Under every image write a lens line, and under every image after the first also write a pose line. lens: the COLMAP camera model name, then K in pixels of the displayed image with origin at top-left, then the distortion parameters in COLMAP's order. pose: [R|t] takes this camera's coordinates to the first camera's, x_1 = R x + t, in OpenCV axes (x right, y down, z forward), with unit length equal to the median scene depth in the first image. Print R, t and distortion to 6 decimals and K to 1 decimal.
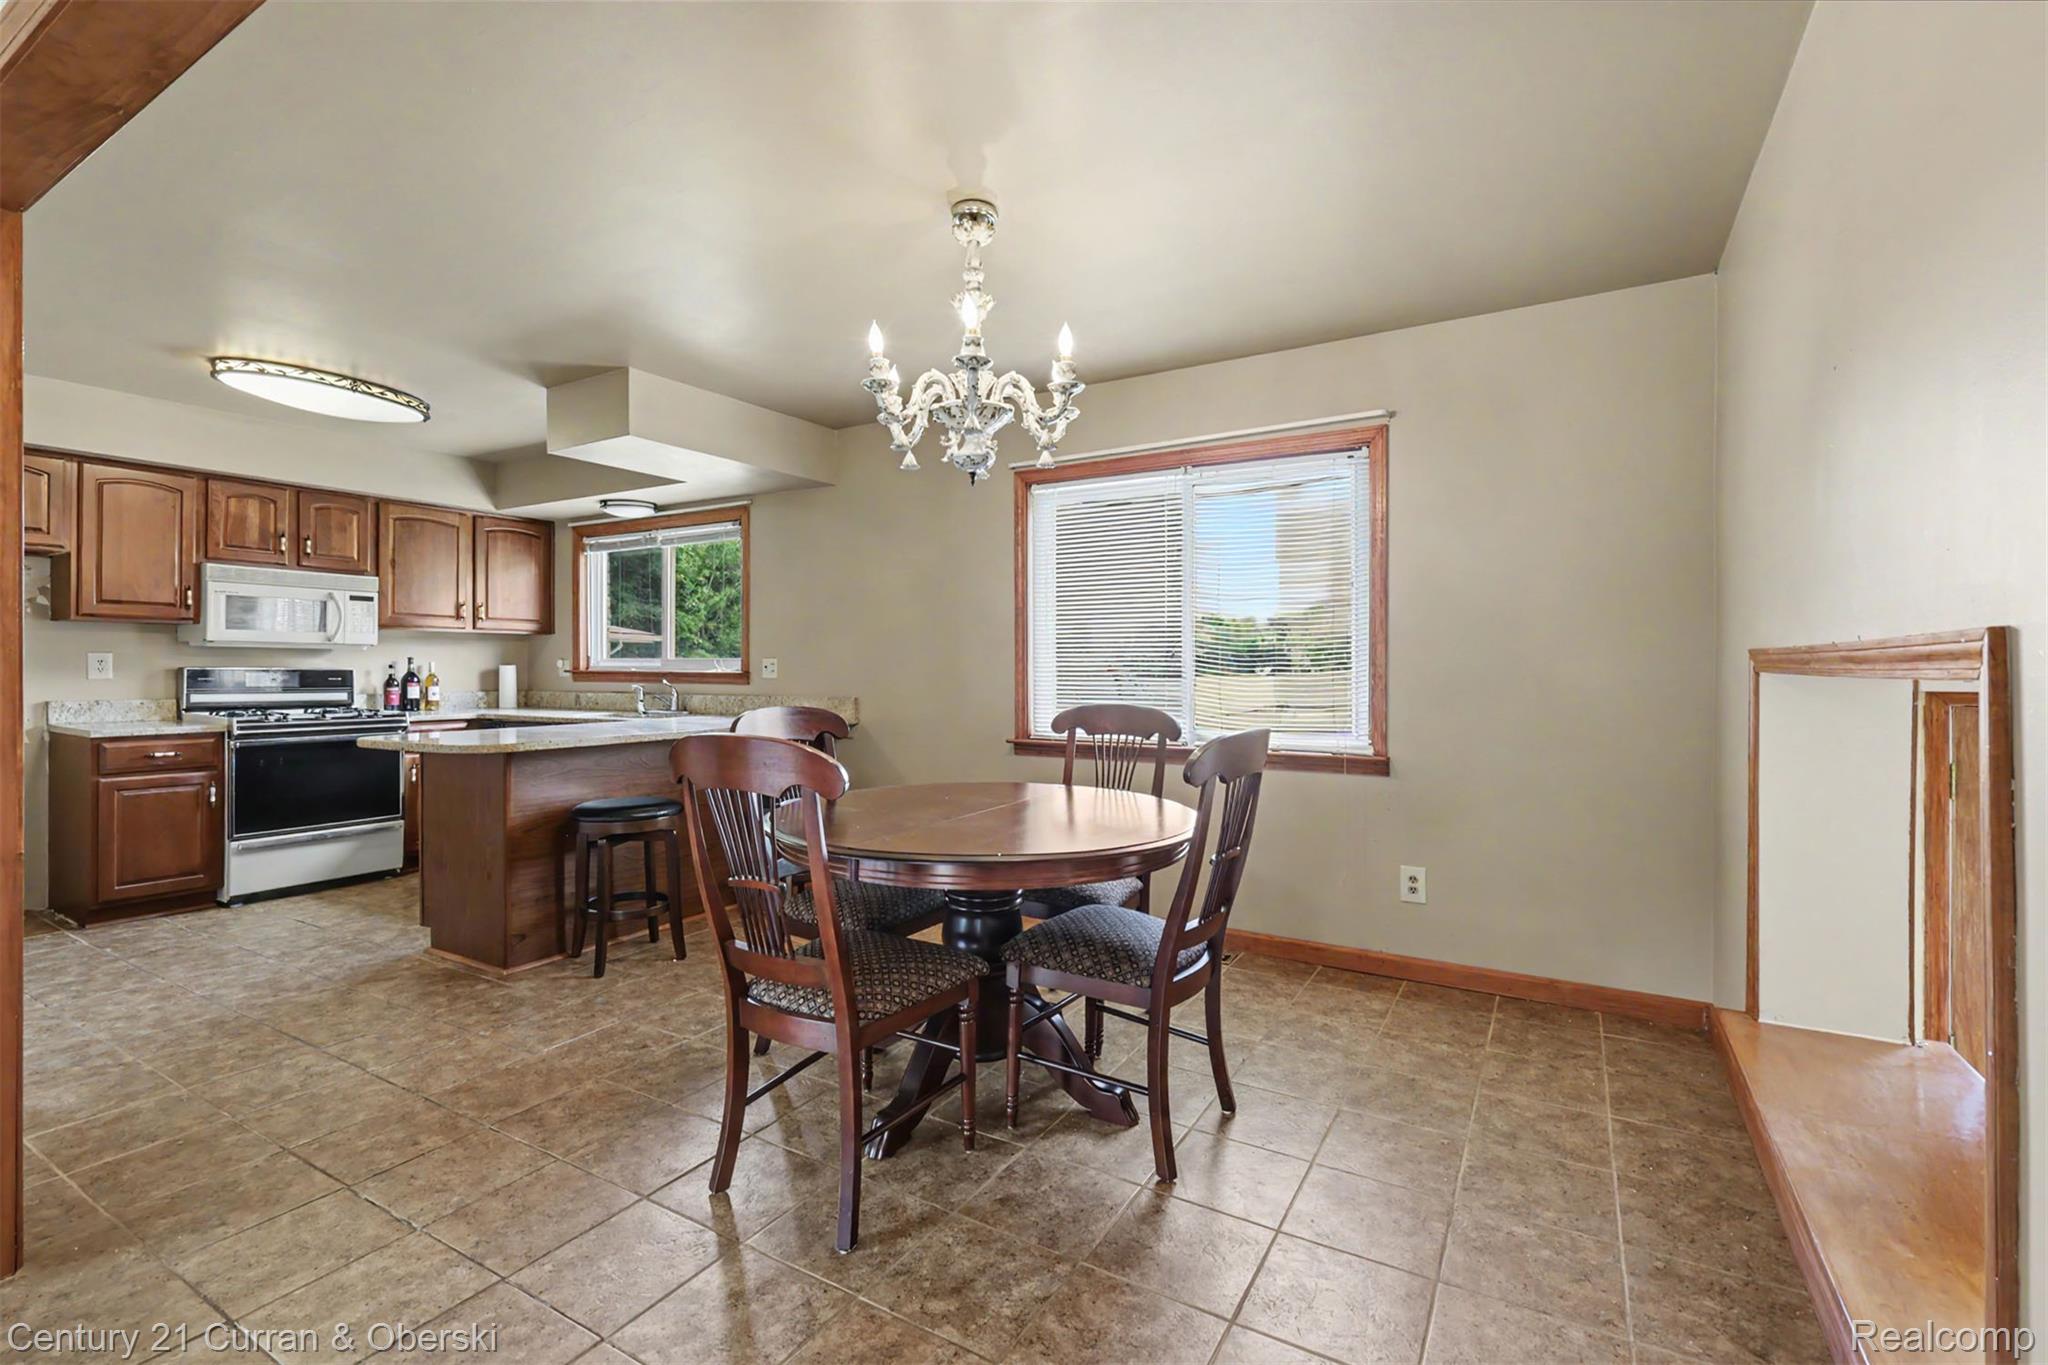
lens RADIAL K [[898.4, 0, 1017.4], [0, 898.4, 669.8], [0, 0, 1]] dist [0.007489, -0.001629]
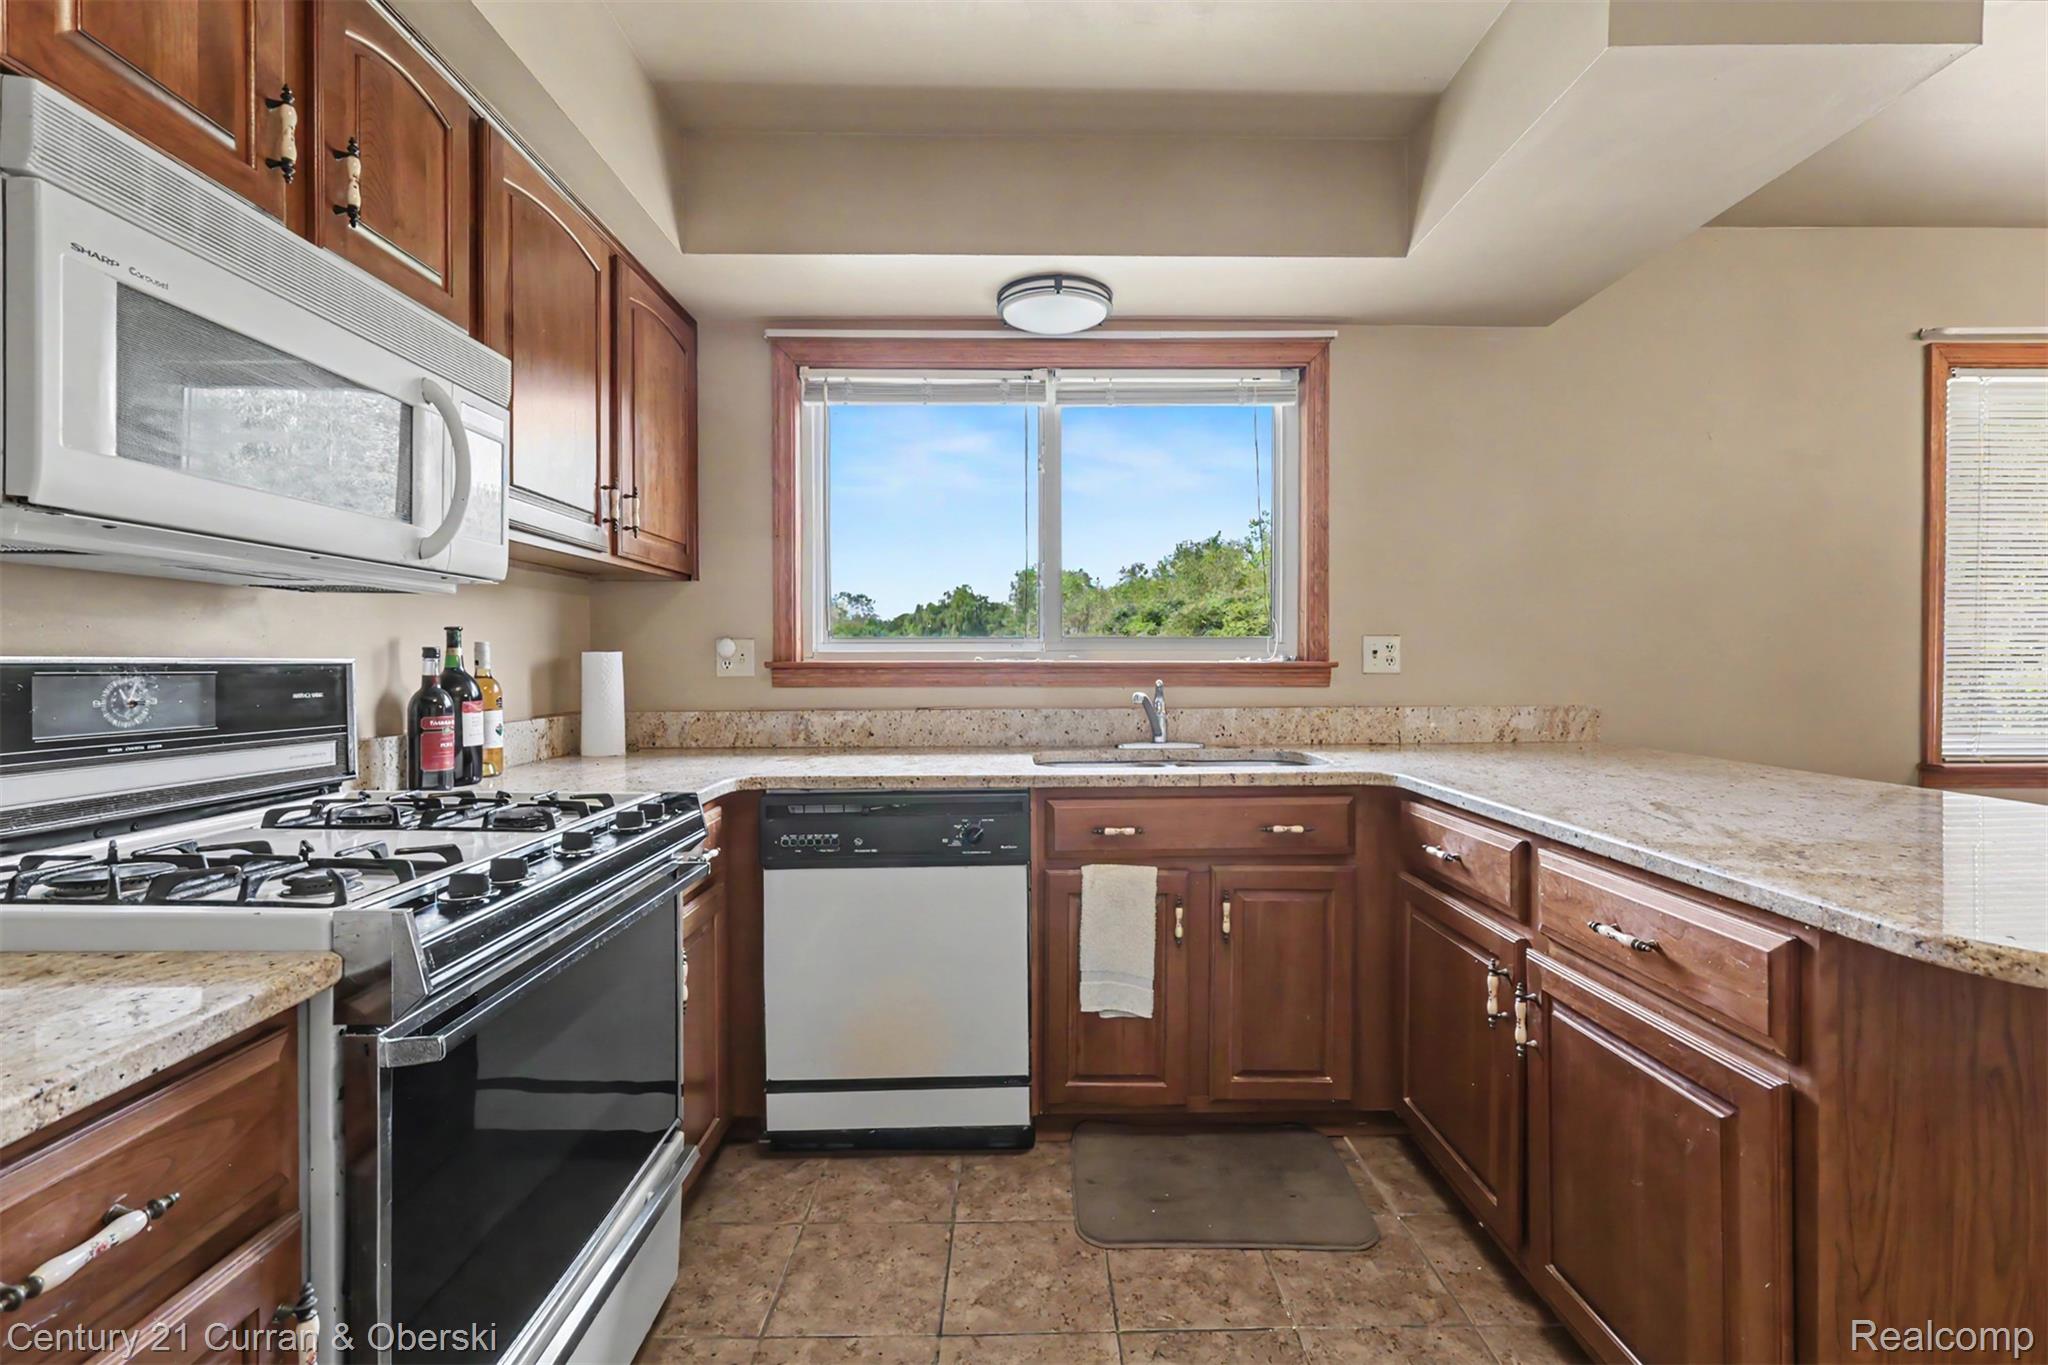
lens RADIAL K [[898.4, 0, 1033.8], [0, 898.4, 674.6], [0, 0, 1]] dist [0.007489, -0.001629]
pose [[0.851703, -0.012612, 0.523873, -0.741552], [0.005473, 0.999870, 0.015174, 0.000506], [-0.523996, -0.010057, 0.851661, 0.664950]]
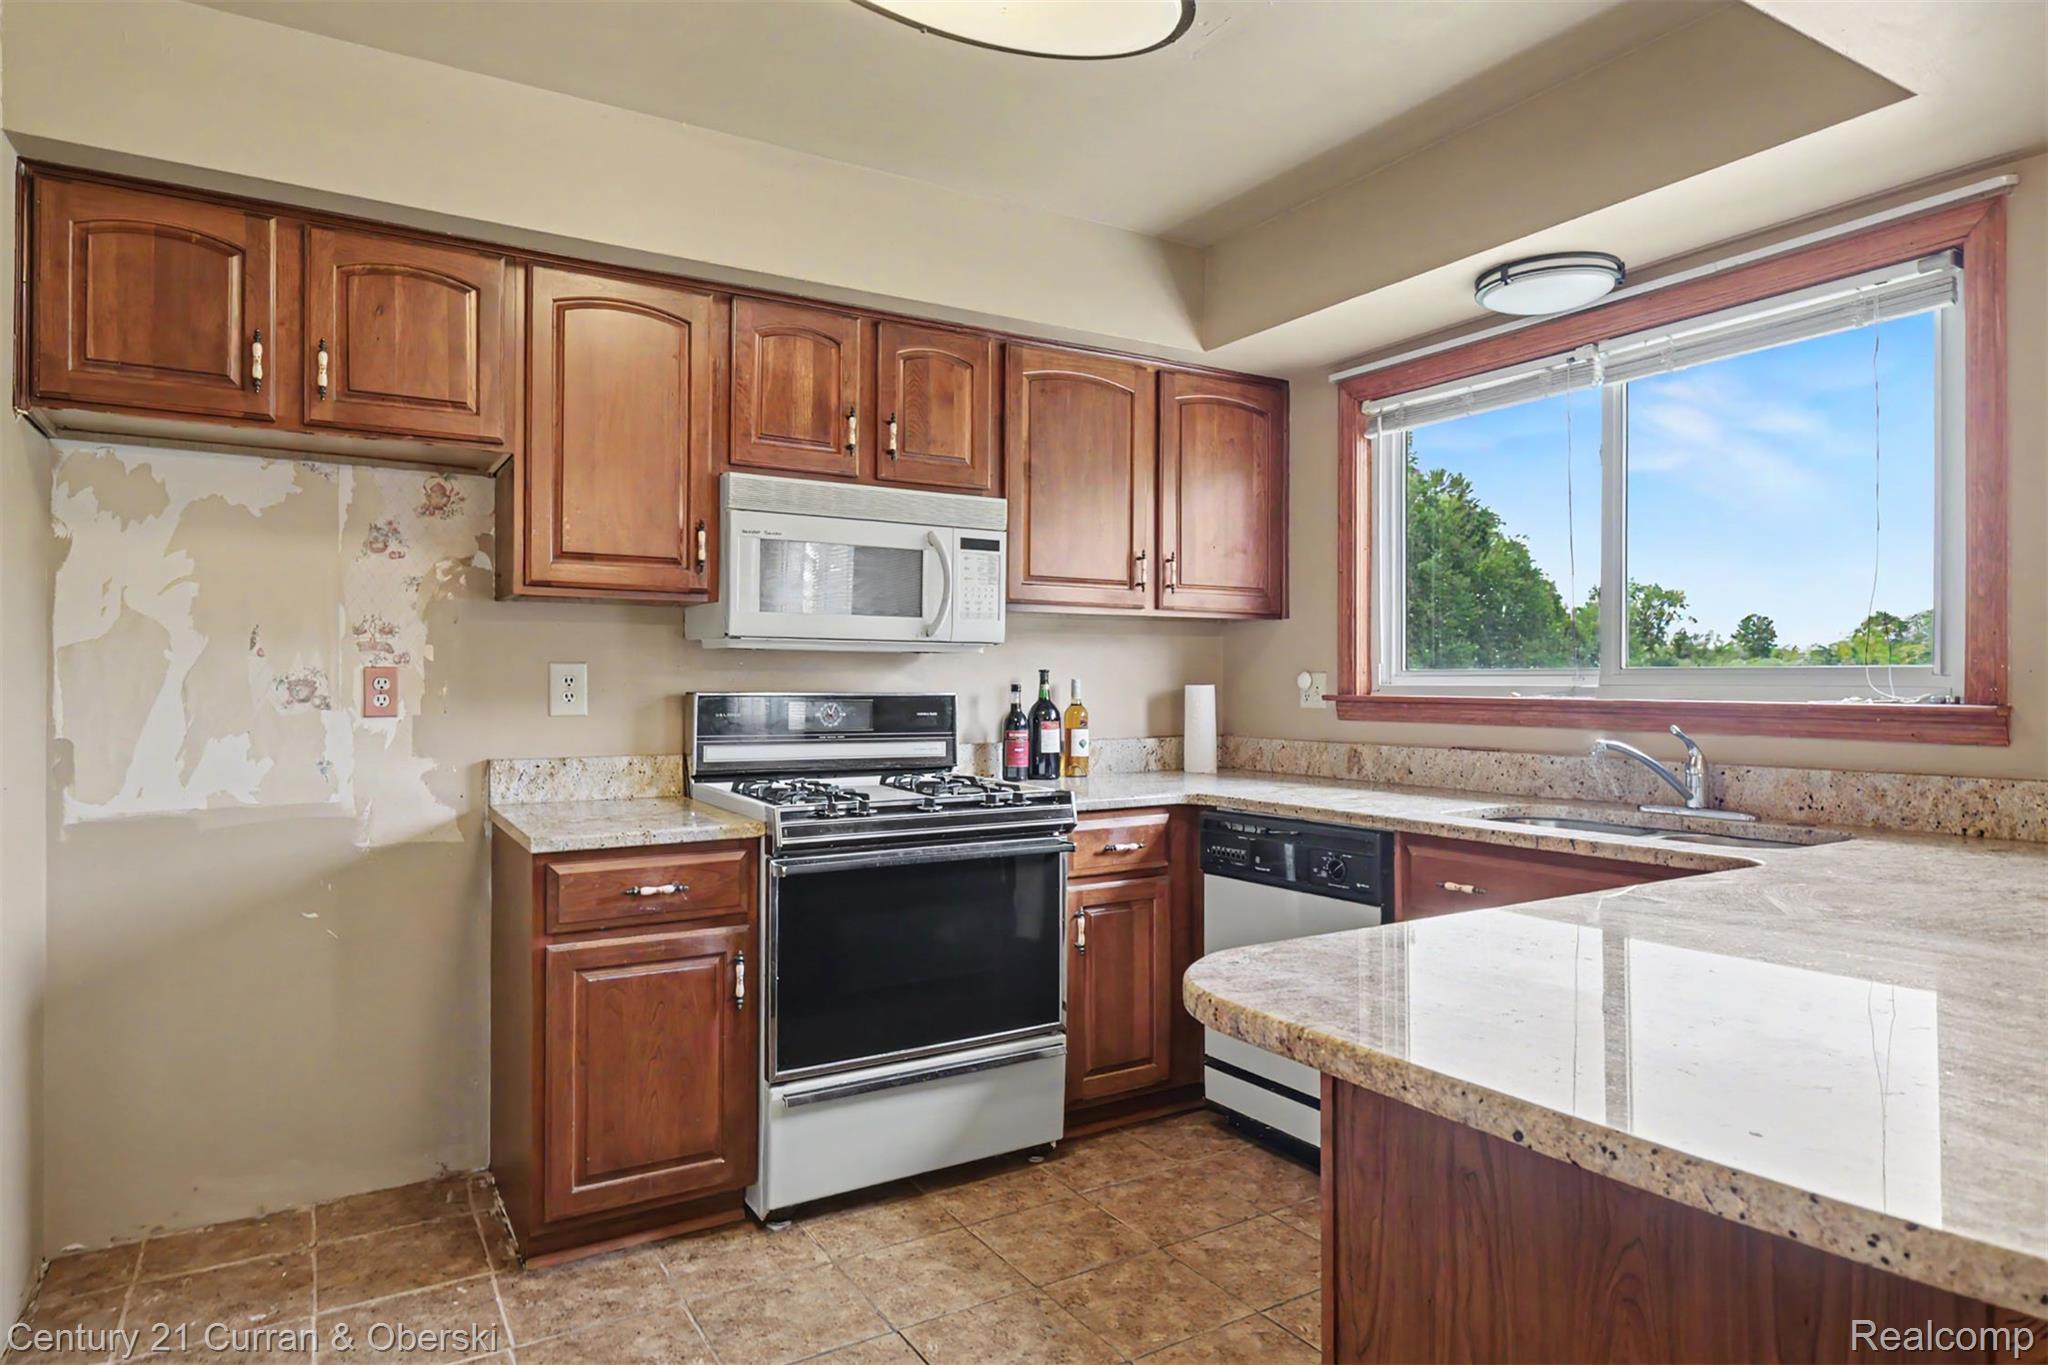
lens RADIAL K [[1200.2, 0, 1021.6], [0, 1200.2, 674.5], [0, 0, 1]] dist [0.012054, 0.003333]
pose [[0.884328, -0.004099, -0.466848, -0.422484], [0.000582, 0.999970, -0.007678, -0.006545], [0.466866, 0.006518, 0.884304, 0.464291]]
